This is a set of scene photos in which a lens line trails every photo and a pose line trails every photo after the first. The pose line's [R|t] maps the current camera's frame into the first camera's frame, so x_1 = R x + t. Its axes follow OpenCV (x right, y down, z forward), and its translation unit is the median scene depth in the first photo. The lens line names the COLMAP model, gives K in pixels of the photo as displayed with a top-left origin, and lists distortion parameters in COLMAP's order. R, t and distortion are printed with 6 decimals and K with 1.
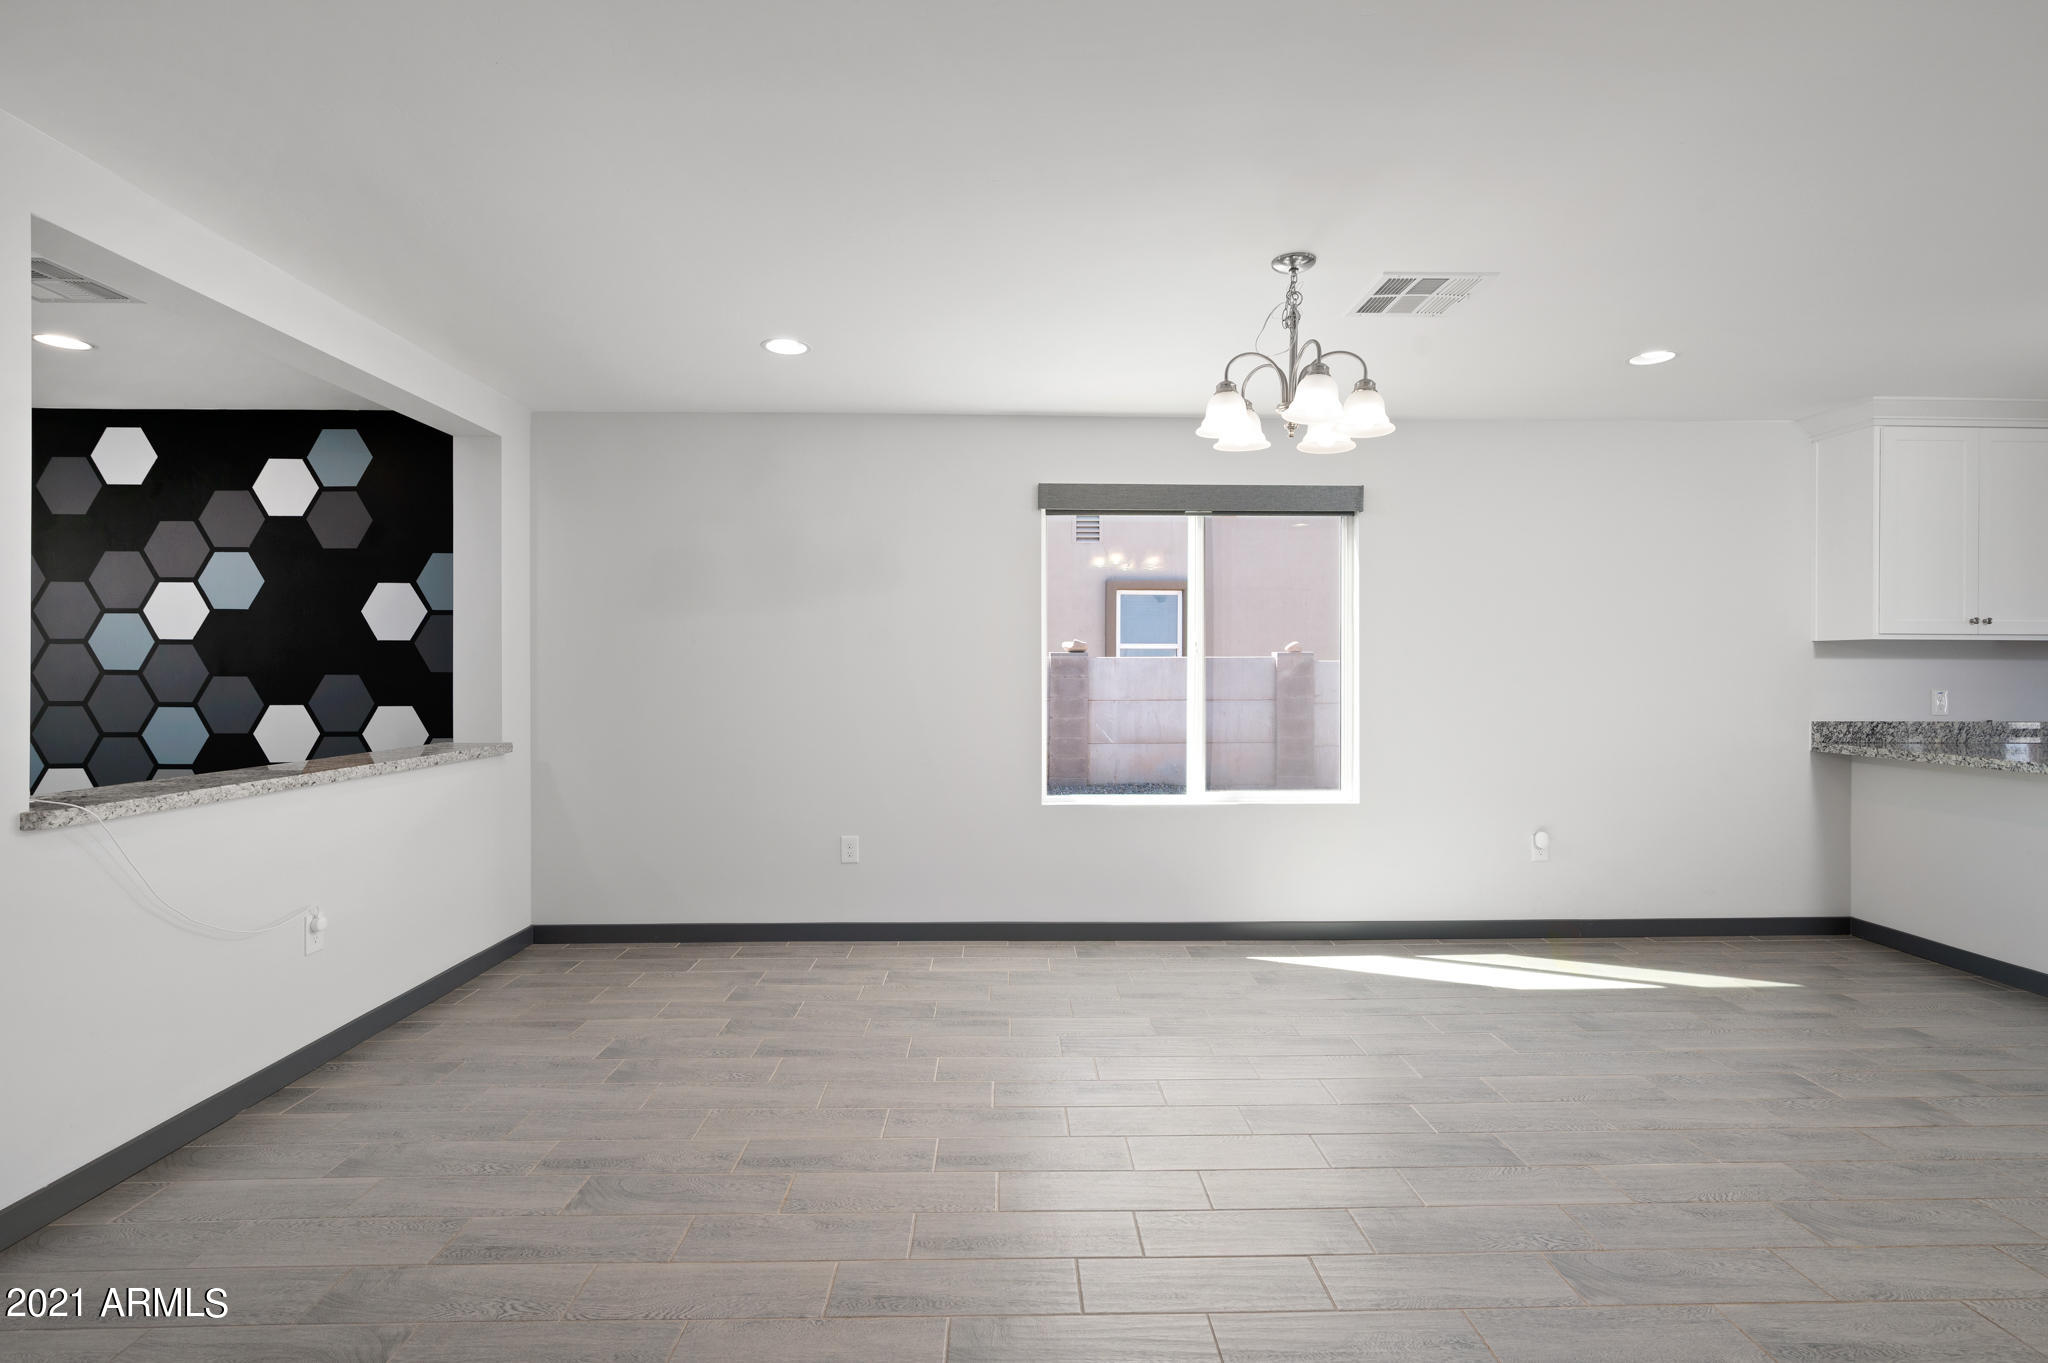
lens RADIAL K [[961.8, 0, 1033.2], [0, 961.8, 694.1], [0, 0, 1]] dist [-0.009221, 0.000523]
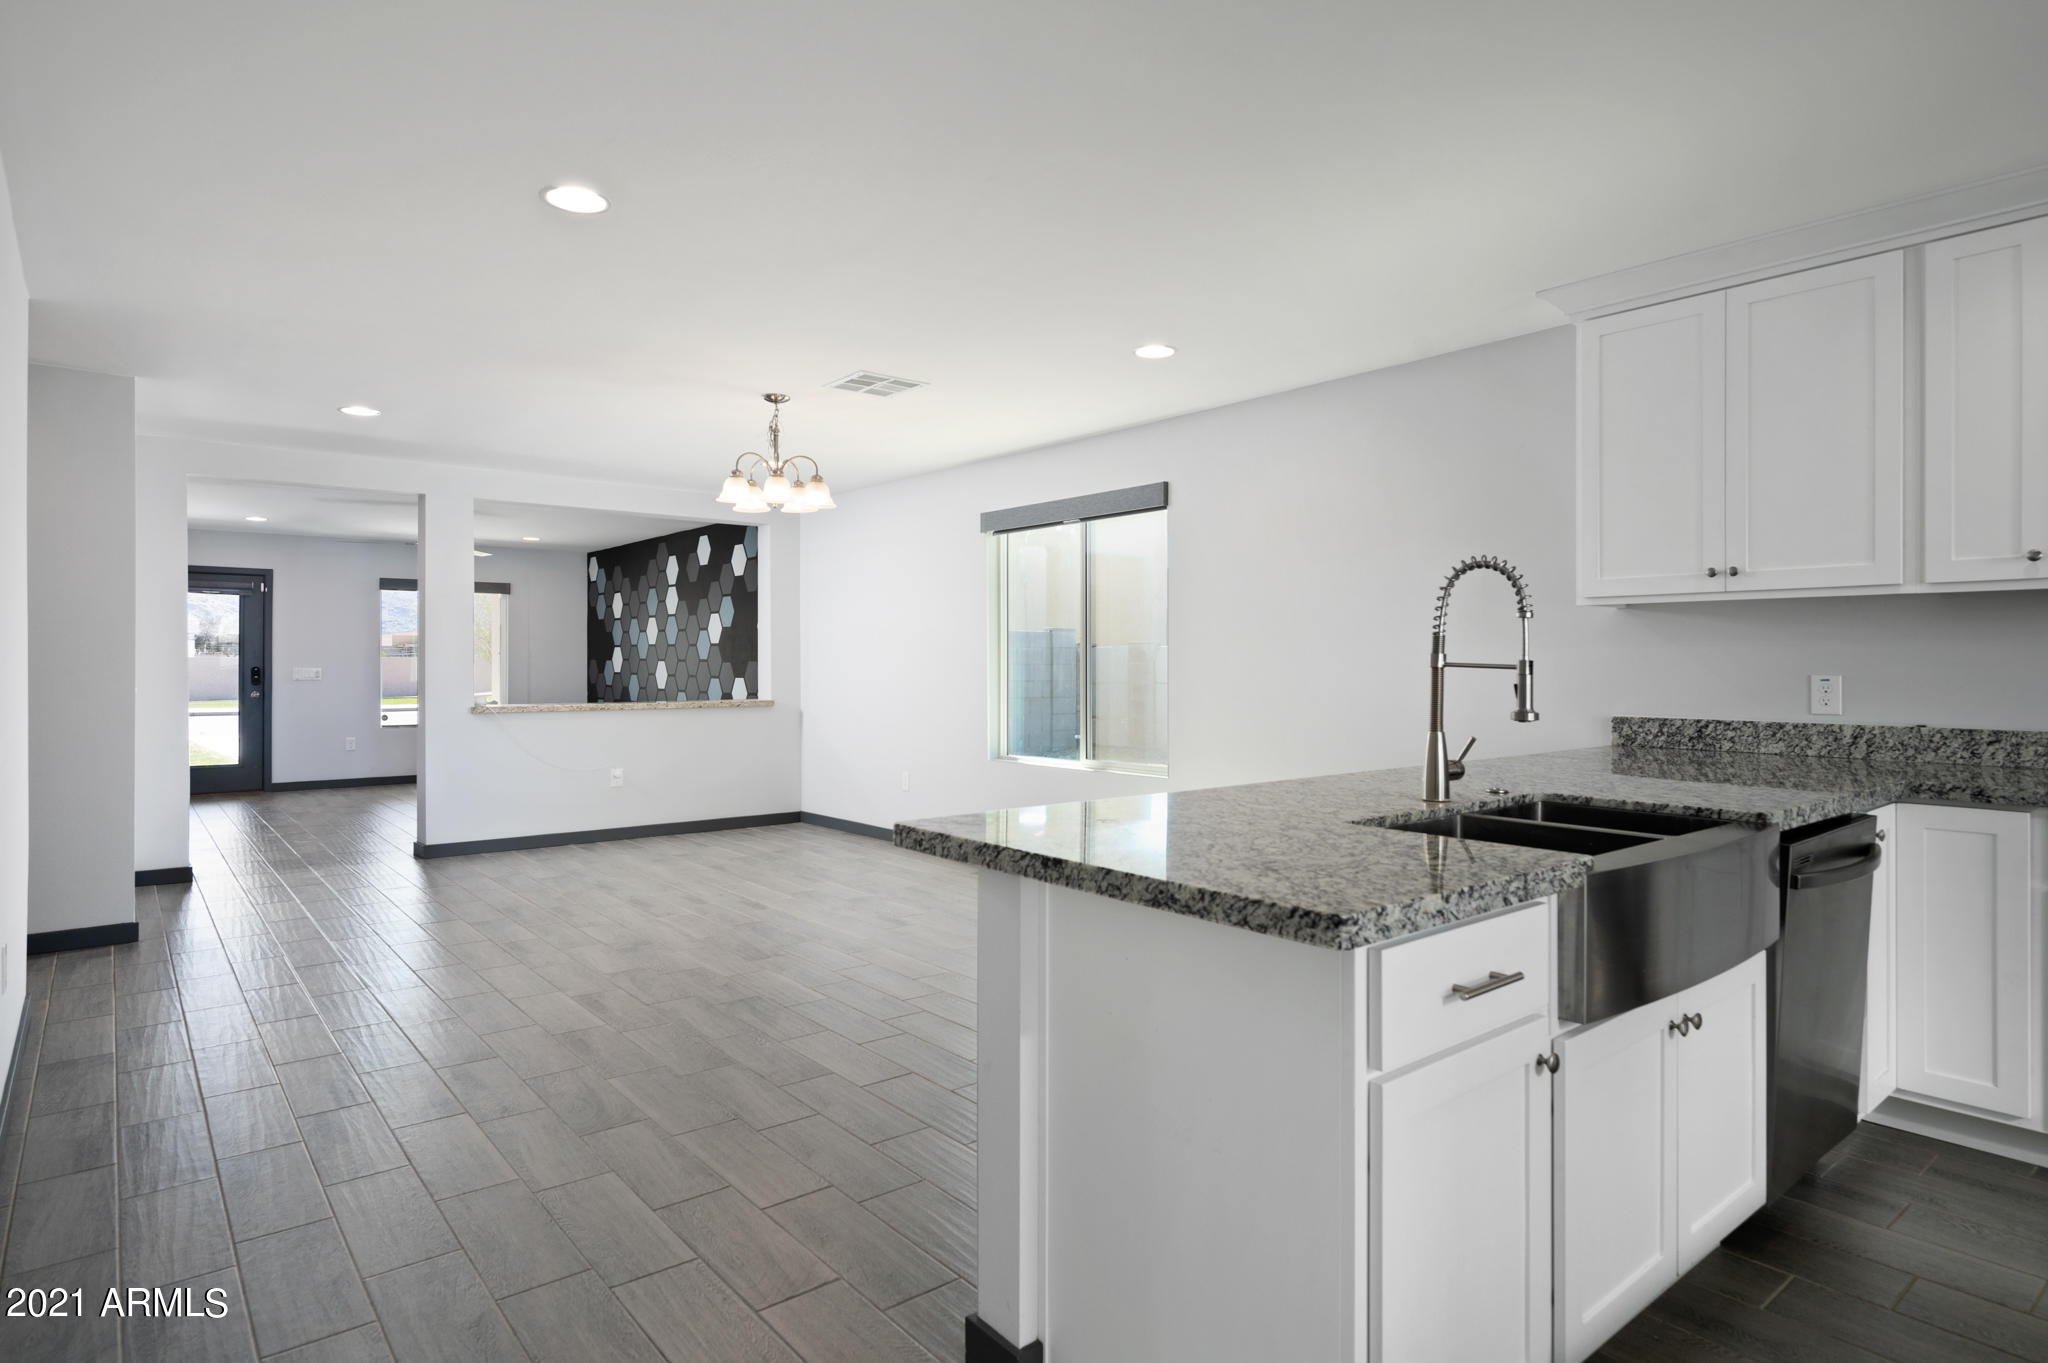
lens RADIAL K [[1145.1, 0, 1015.3], [0, 1145.1, 668.5], [0, 0, 1]] dist [-0.001667, 0.004866]
pose [[0.607032, 0.000032, -0.794677, 1.241491], [-0.014434, 0.999835, -0.010986, 0.007625], [0.794546, 0.018139, 0.606933, 0.095002]]
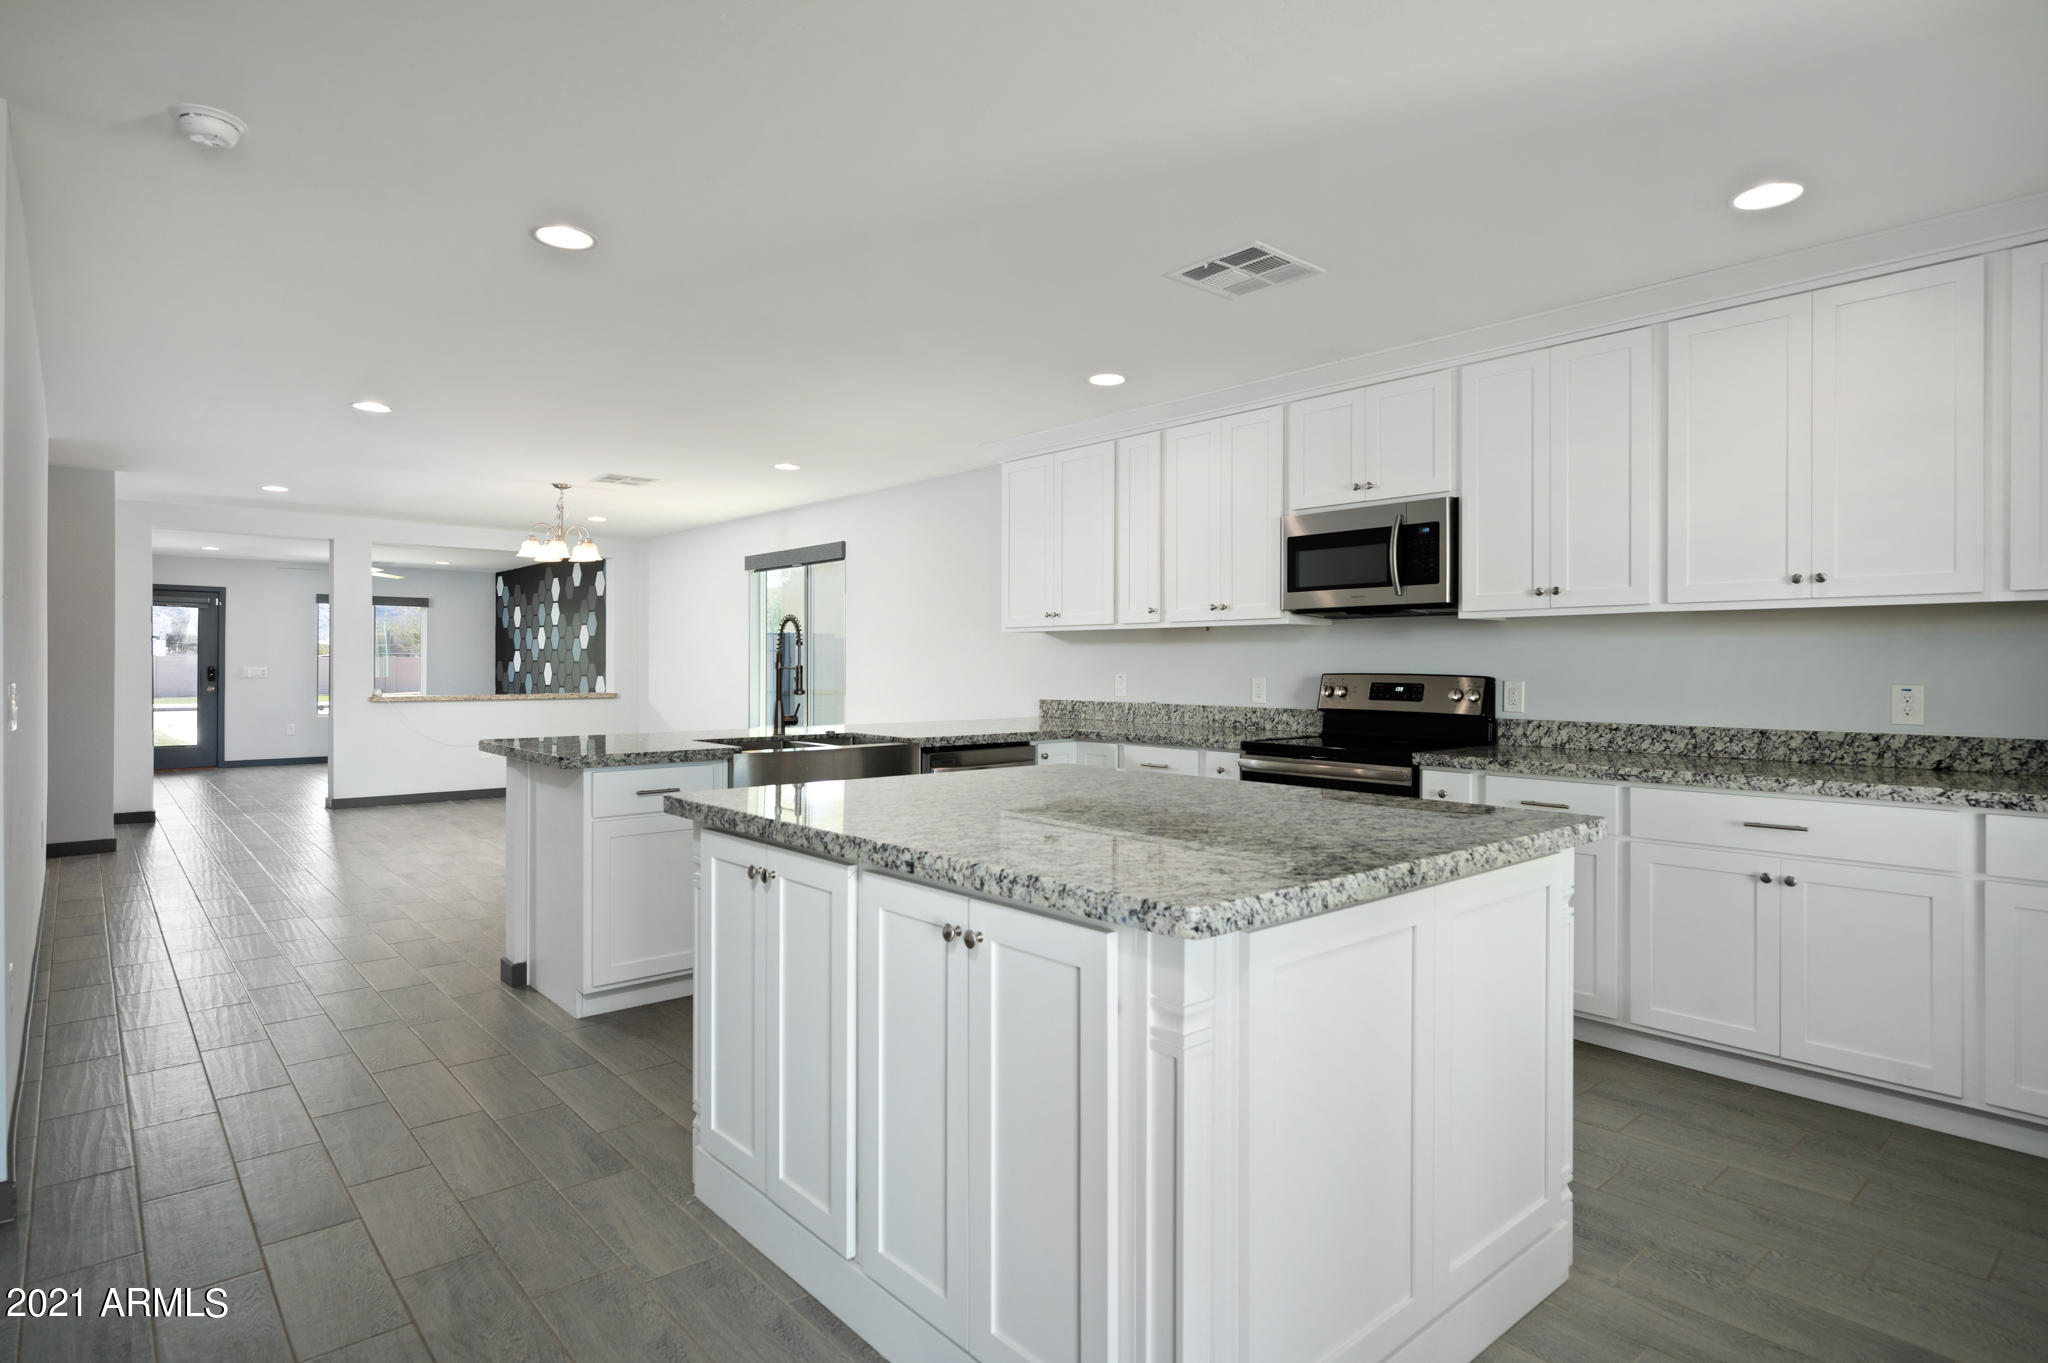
lens RADIAL K [[1099.8, 0, 1012.3], [0, 1099.8, 671.2], [0, 0, 1]] dist [0.011877, -0.003362]
pose [[0.631955, 0.003237, -0.774998, 1.882416], [-0.015465, 0.999845, -0.008434, 0.005073], [0.774850, 0.017315, 0.631907, 0.086555]]
